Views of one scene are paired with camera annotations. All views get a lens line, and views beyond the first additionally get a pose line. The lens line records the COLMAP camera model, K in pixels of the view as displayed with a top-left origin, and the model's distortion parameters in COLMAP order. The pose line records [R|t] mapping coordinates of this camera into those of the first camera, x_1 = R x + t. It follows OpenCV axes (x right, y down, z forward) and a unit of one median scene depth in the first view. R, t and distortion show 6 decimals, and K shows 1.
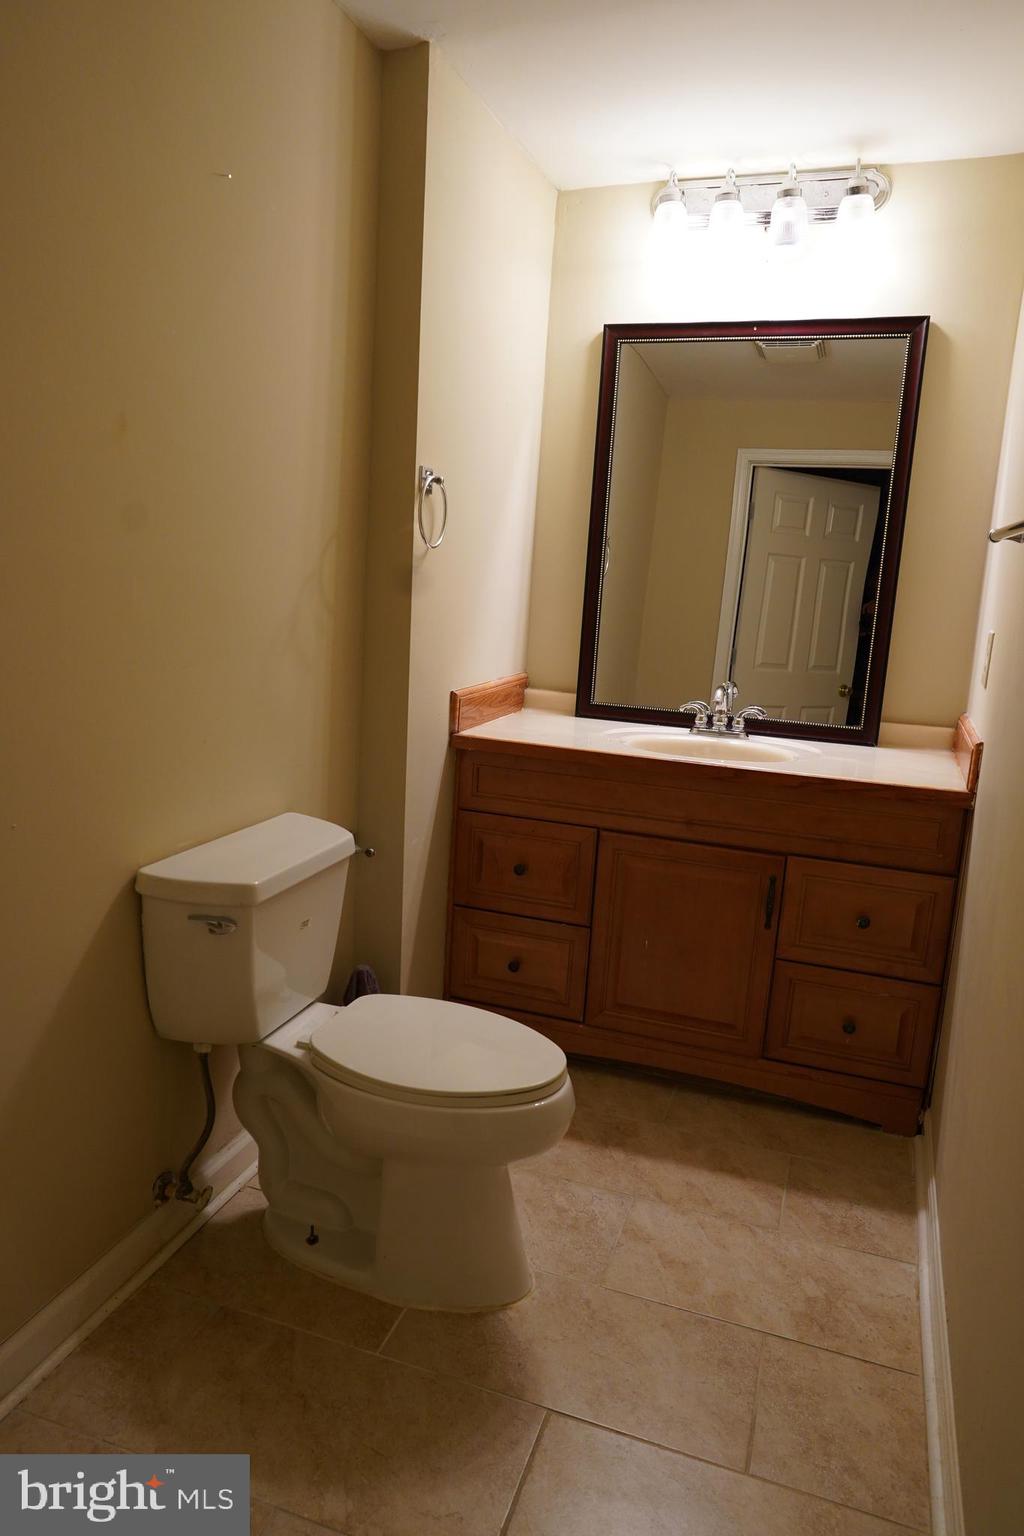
lens RADIAL K [[1019.4, 0, 517.7], [0, 1019.4, 774.7], [0, 0, 1]] dist [-0.035244, 0.049711]
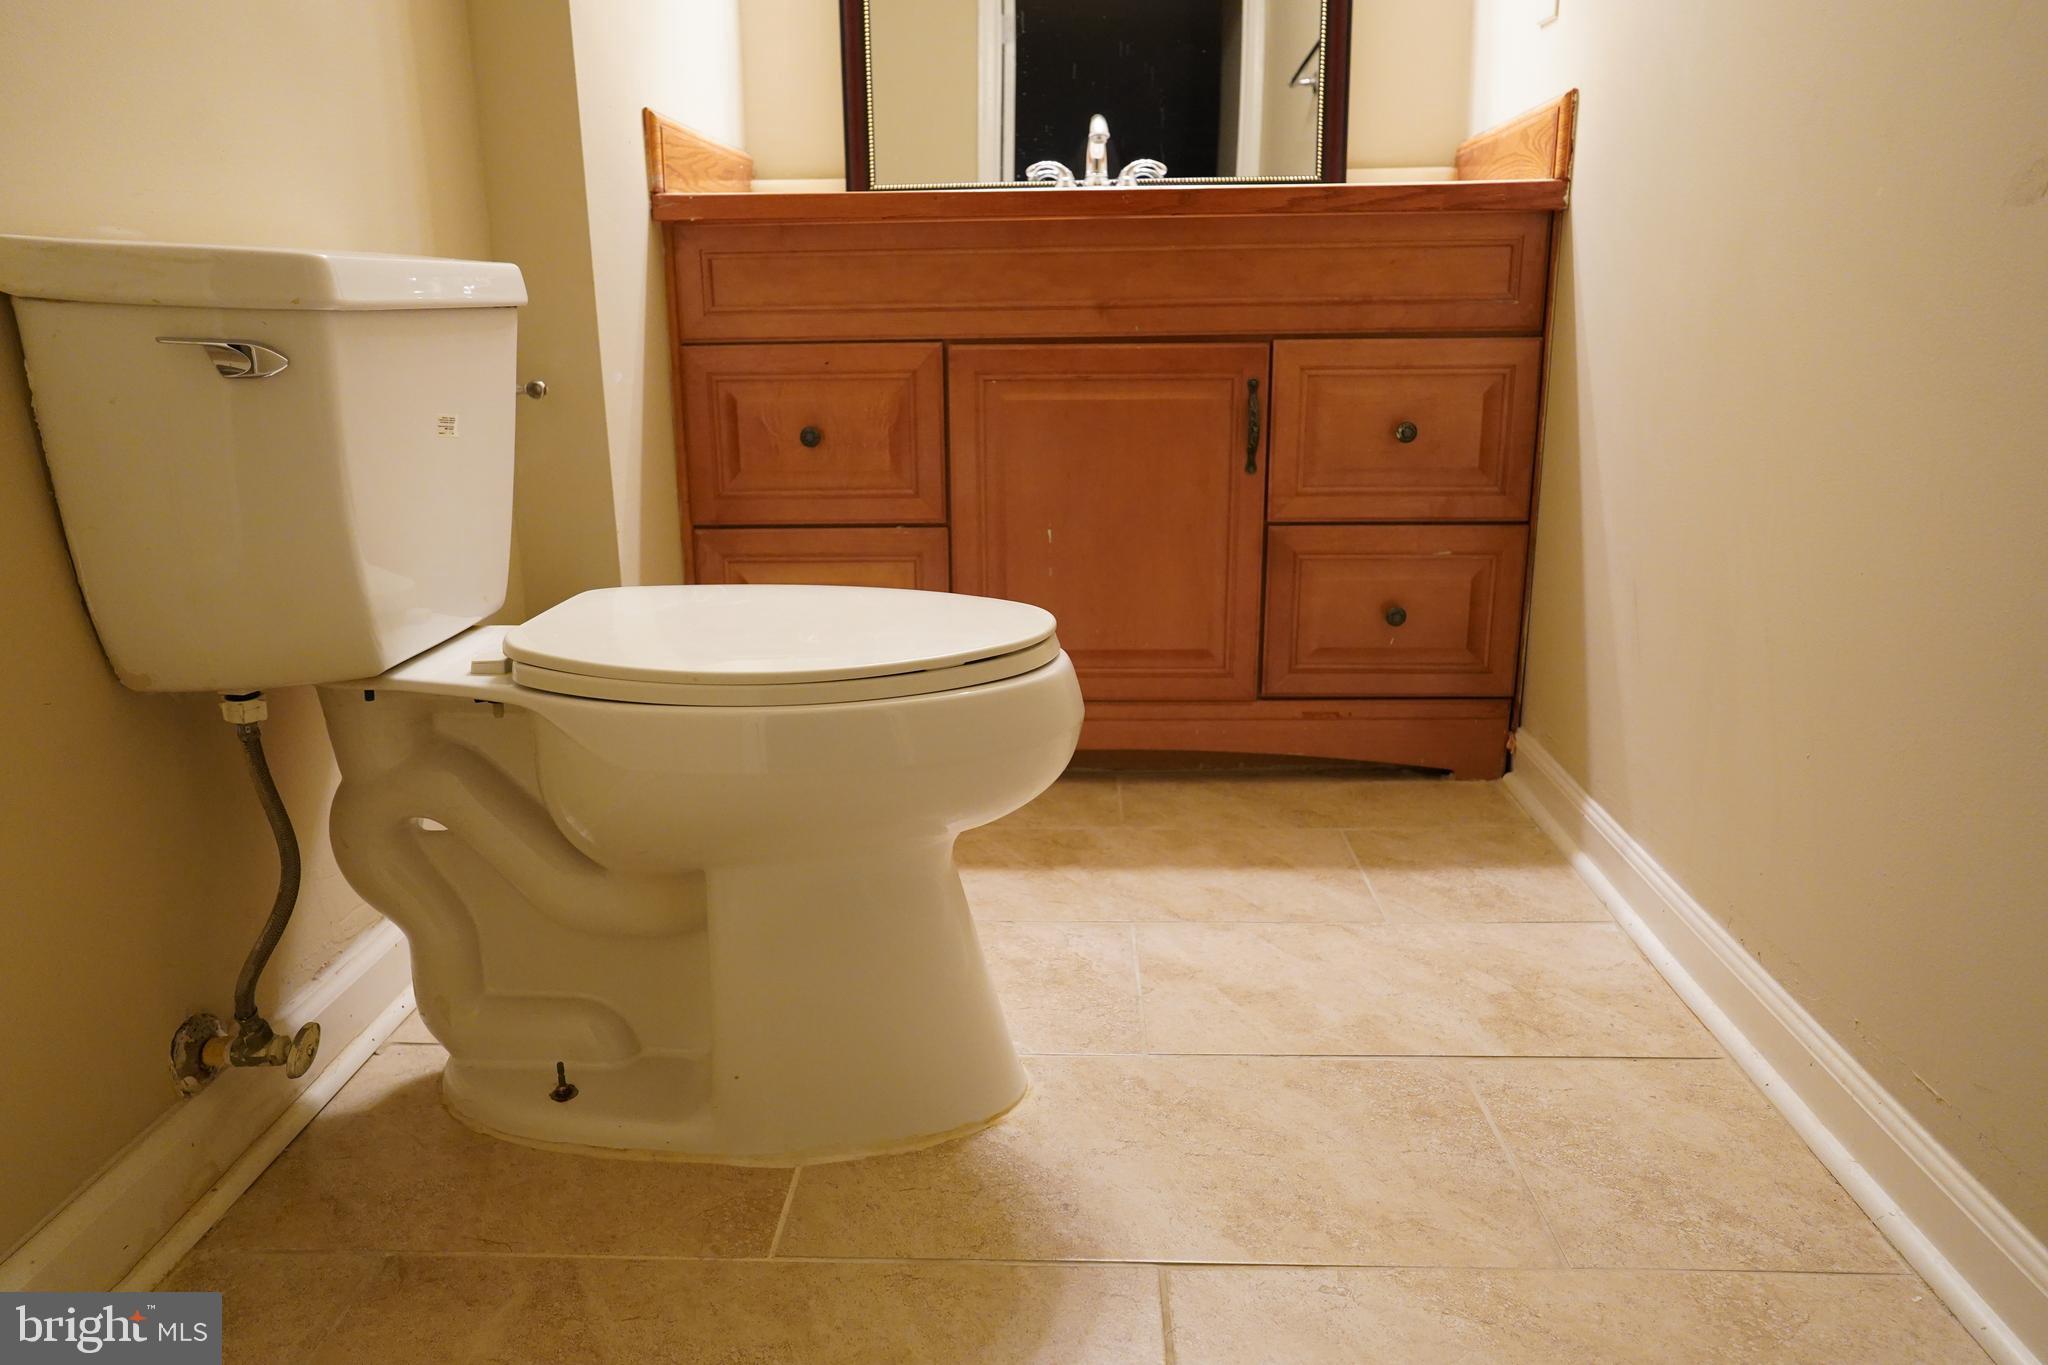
lens RADIAL K [[1359.2, 0, 1013.0], [0, 1359.2, 670.6], [0, 0, 1]] dist [-0.035244, 0.049711]
pose [[0.956184, -0.137845, 0.258286, -0.129305], [0.122866, 0.989709, 0.073345, 0.227592], [-0.265738, -0.038397, 0.963280, 0.319914]]
